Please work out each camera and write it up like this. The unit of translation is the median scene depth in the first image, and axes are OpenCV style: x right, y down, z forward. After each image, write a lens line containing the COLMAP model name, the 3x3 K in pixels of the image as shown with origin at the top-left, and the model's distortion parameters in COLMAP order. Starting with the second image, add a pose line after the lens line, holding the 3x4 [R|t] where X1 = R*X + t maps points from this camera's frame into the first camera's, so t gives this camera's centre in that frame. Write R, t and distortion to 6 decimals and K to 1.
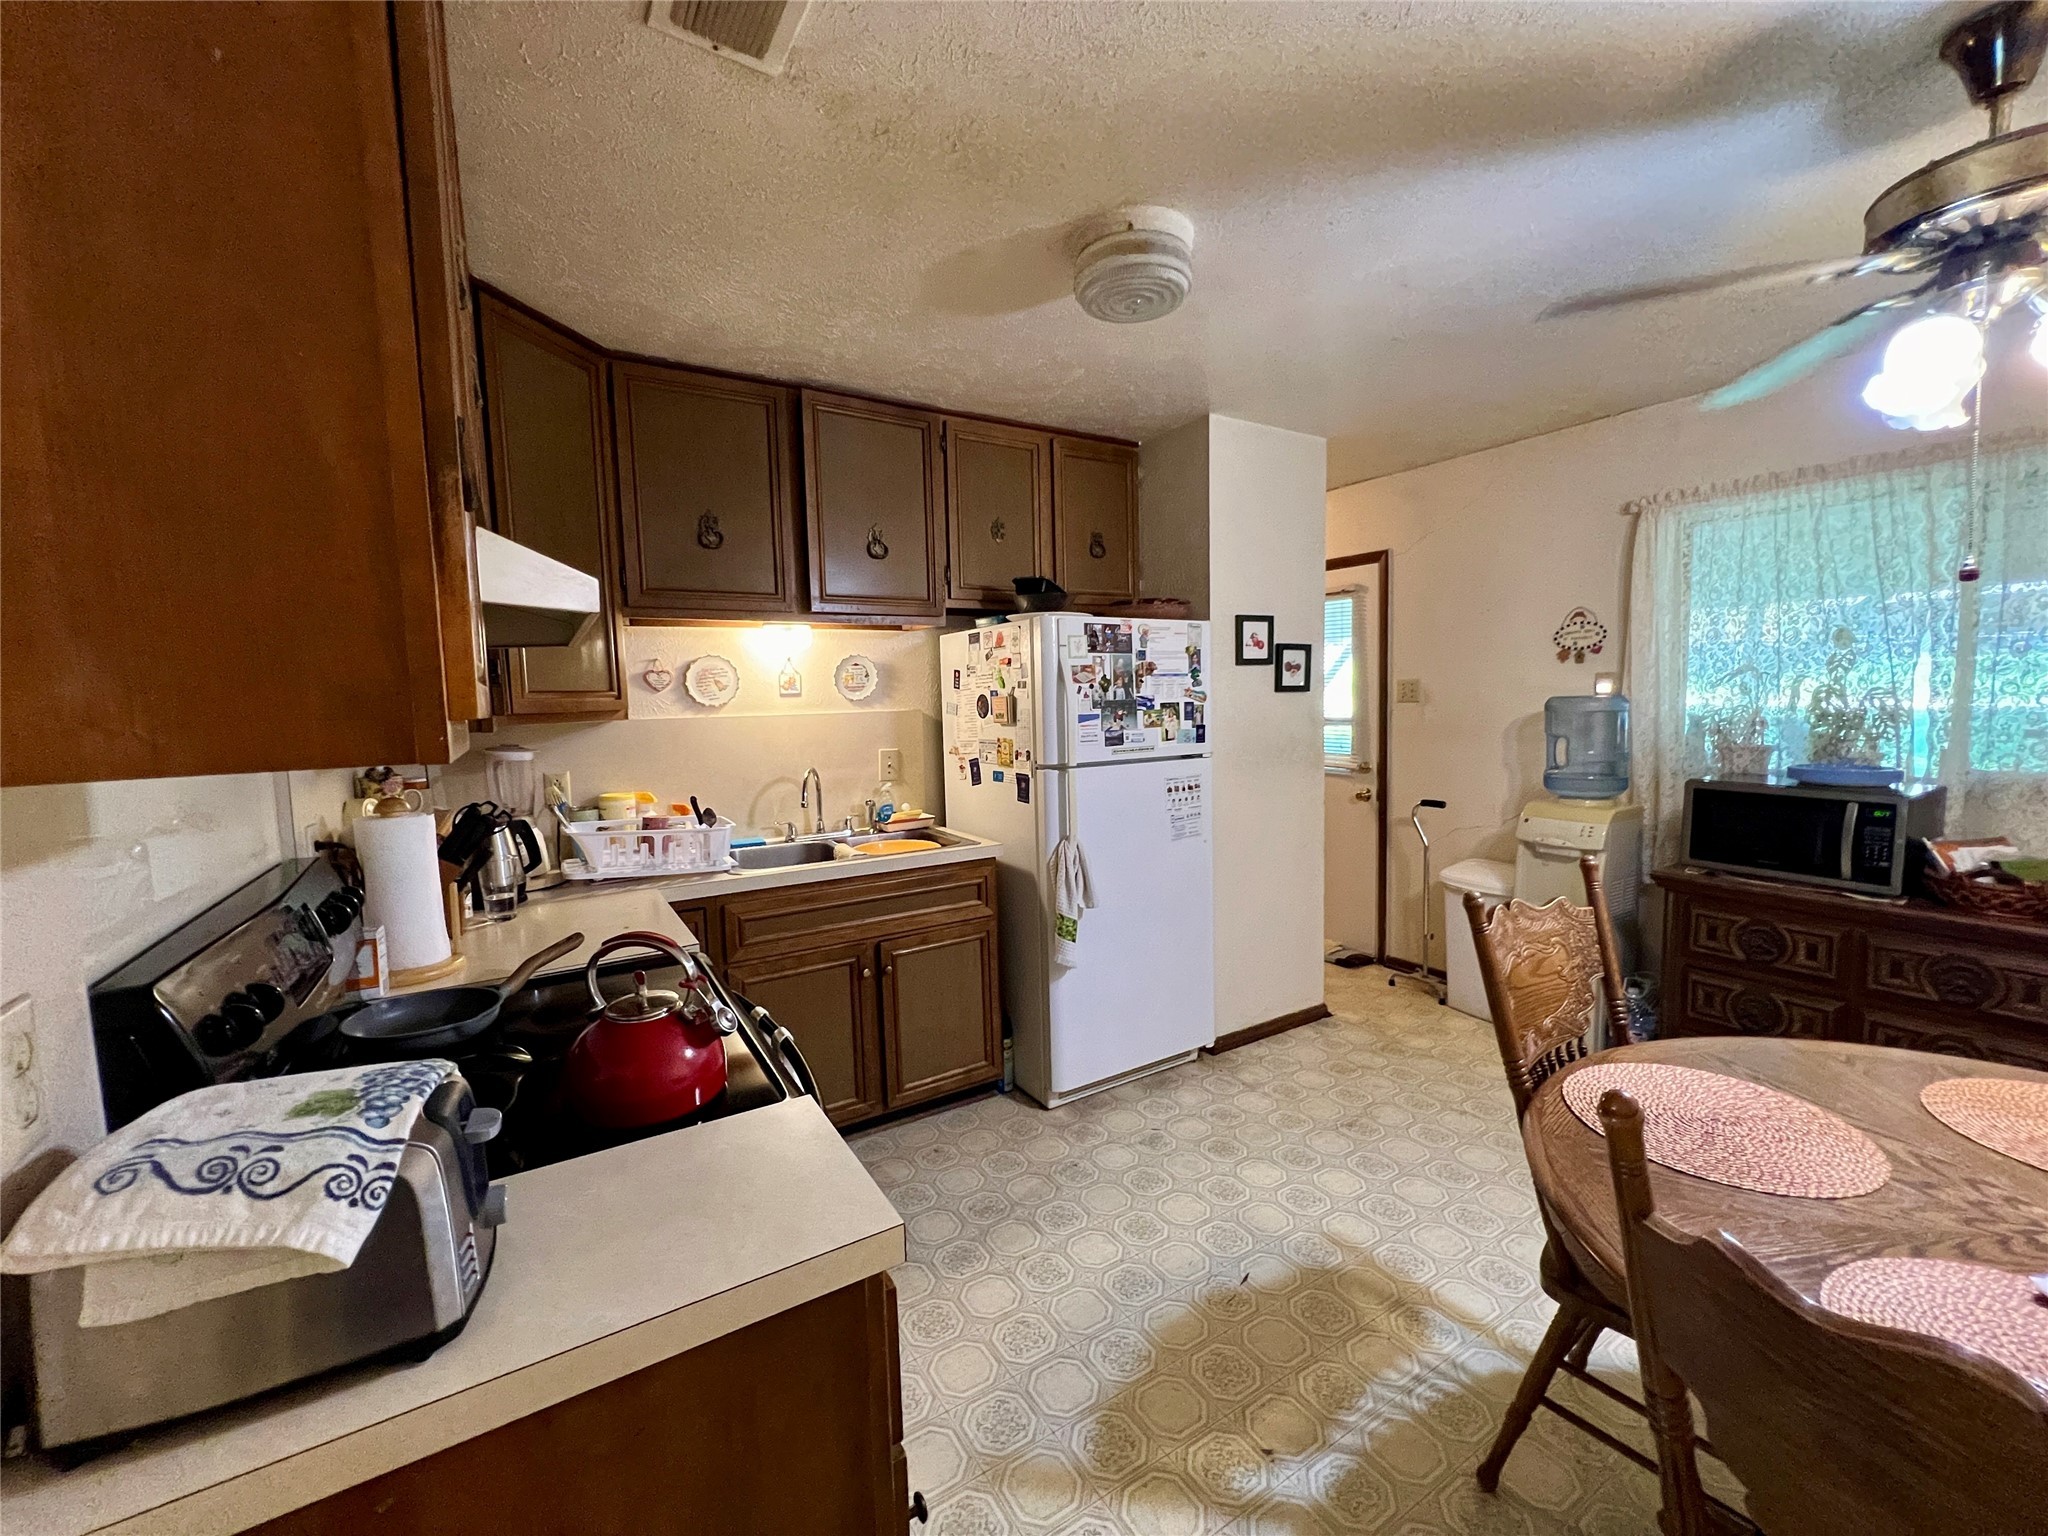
lens RADIAL K [[818.0, 0, 1018.4], [0, 818.0, 767.0], [0, 0, 1]] dist [-0.000919, 0.000045]
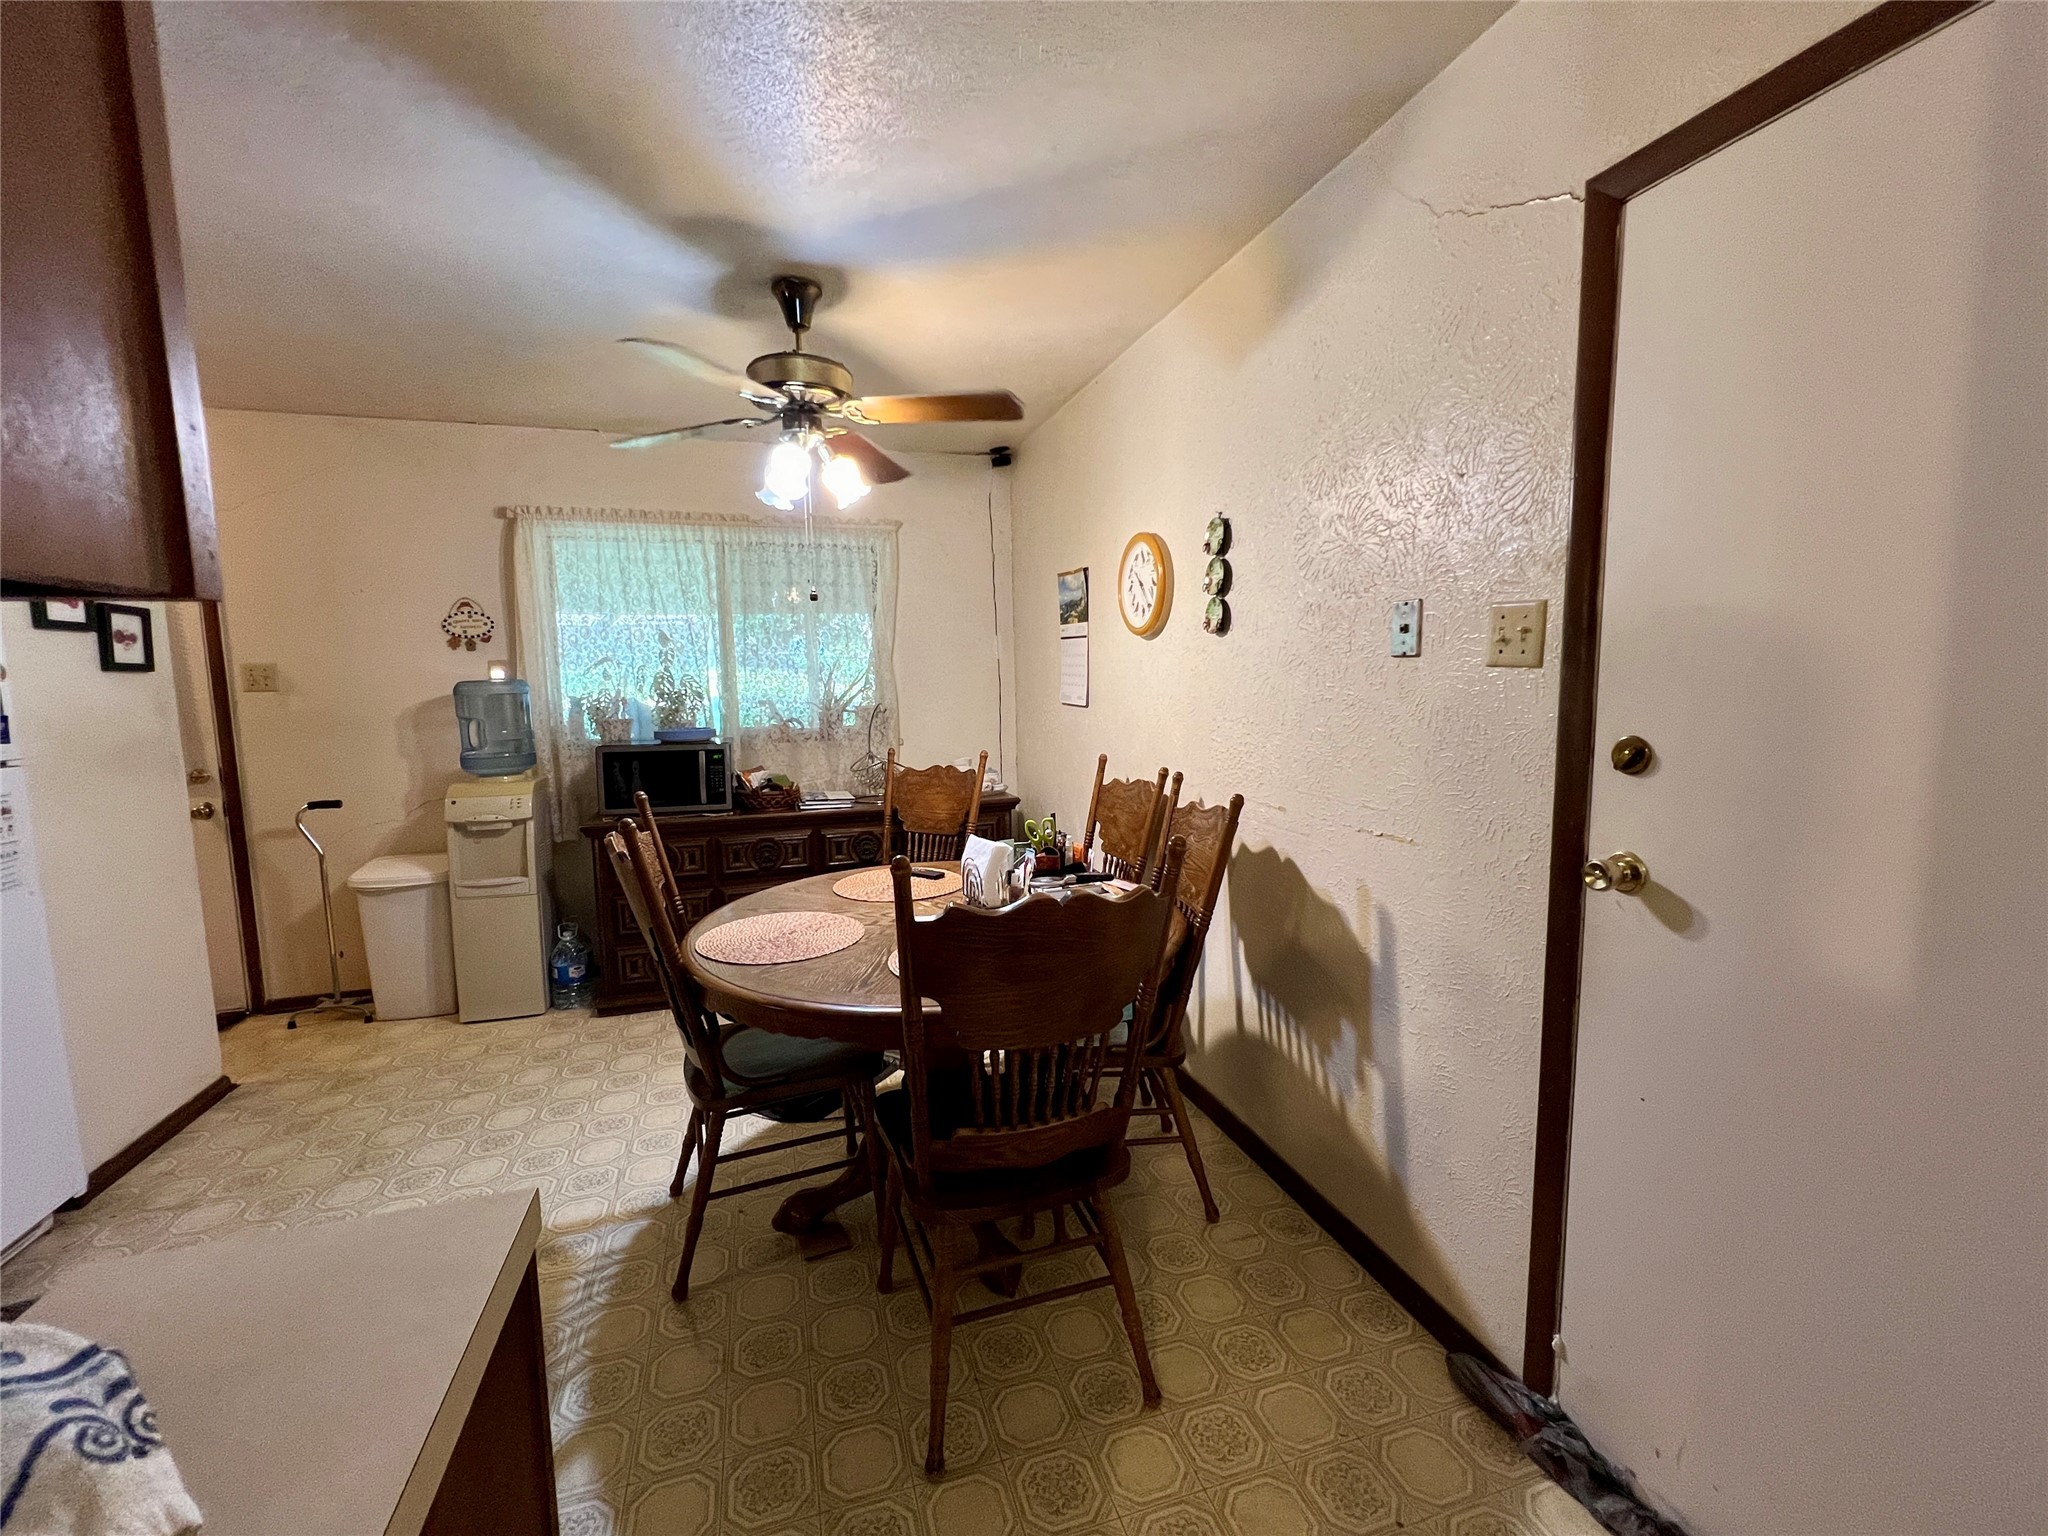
lens RADIAL K [[838.4, 0, 1015.9], [0, 838.4, 765.2], [0, 0, 1]] dist [-0.004266, 0.000175]
pose [[0.252500, -0.083374, 0.963998, -0.223544], [0.096044, 0.993520, 0.060770, 0.025623], [-0.962818, 0.077242, 0.258872, 0.060979]]
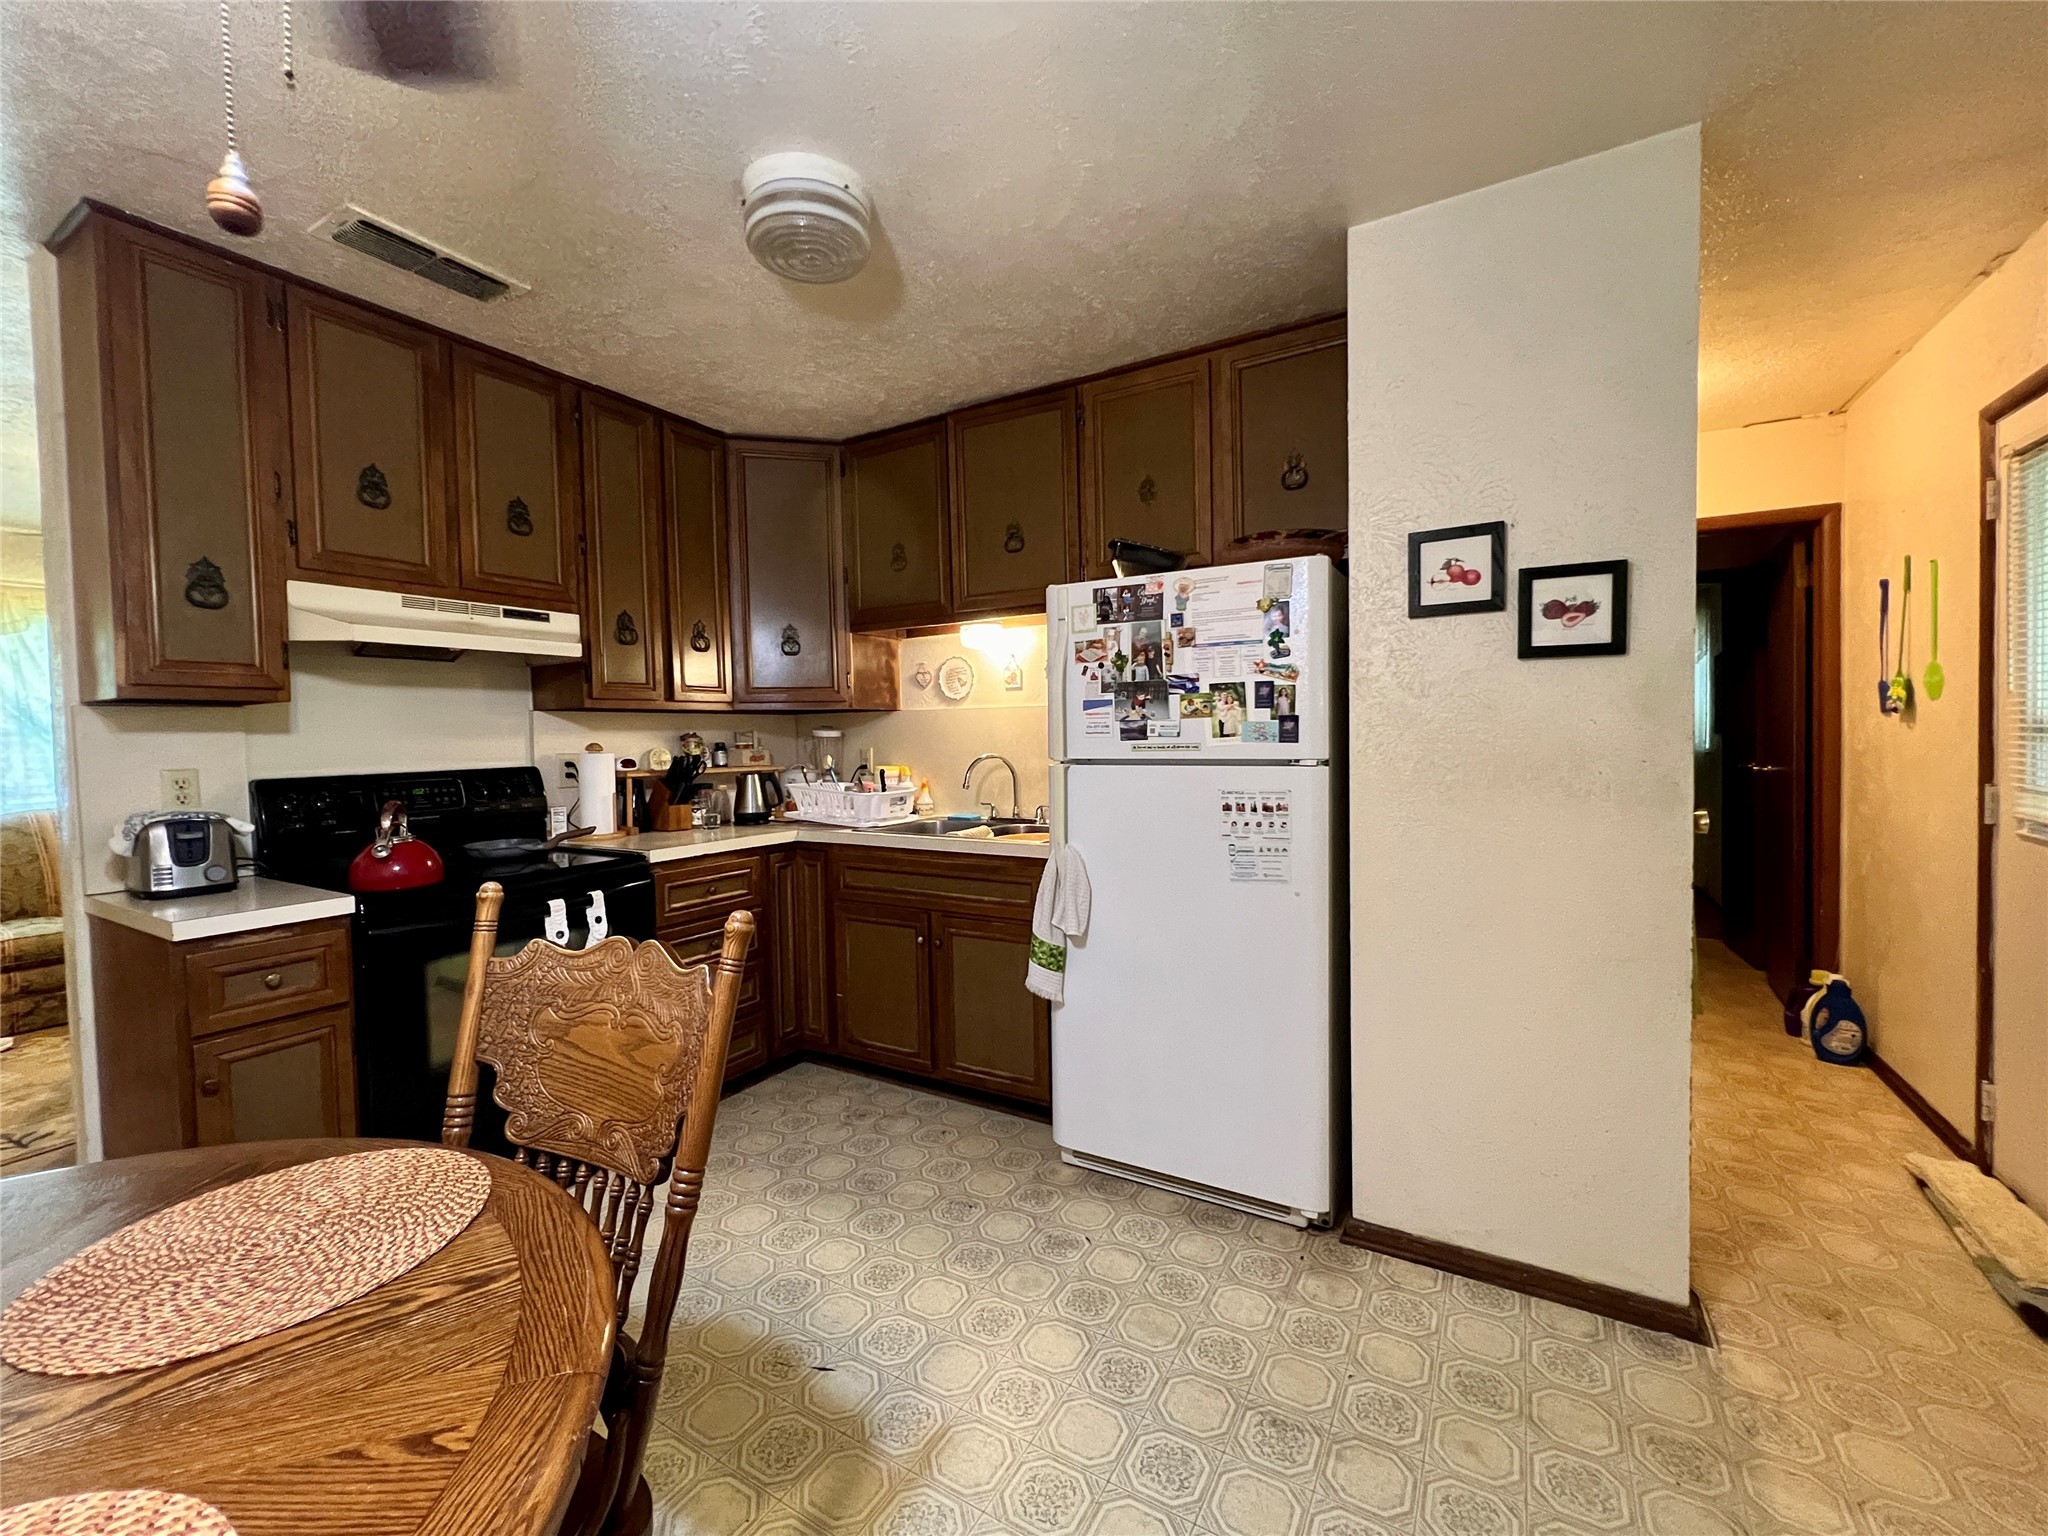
lens RADIAL K [[838.4, 0, 1015.9], [0, 838.4, 765.2], [0, 0, 1]] dist [-0.004266, 0.000175]
pose [[0.467247, 0.050838, -0.882664, 0.757807], [-0.069937, 0.997342, 0.020422, -0.010442], [0.881357, 0.052189, 0.469560, 0.517059]]
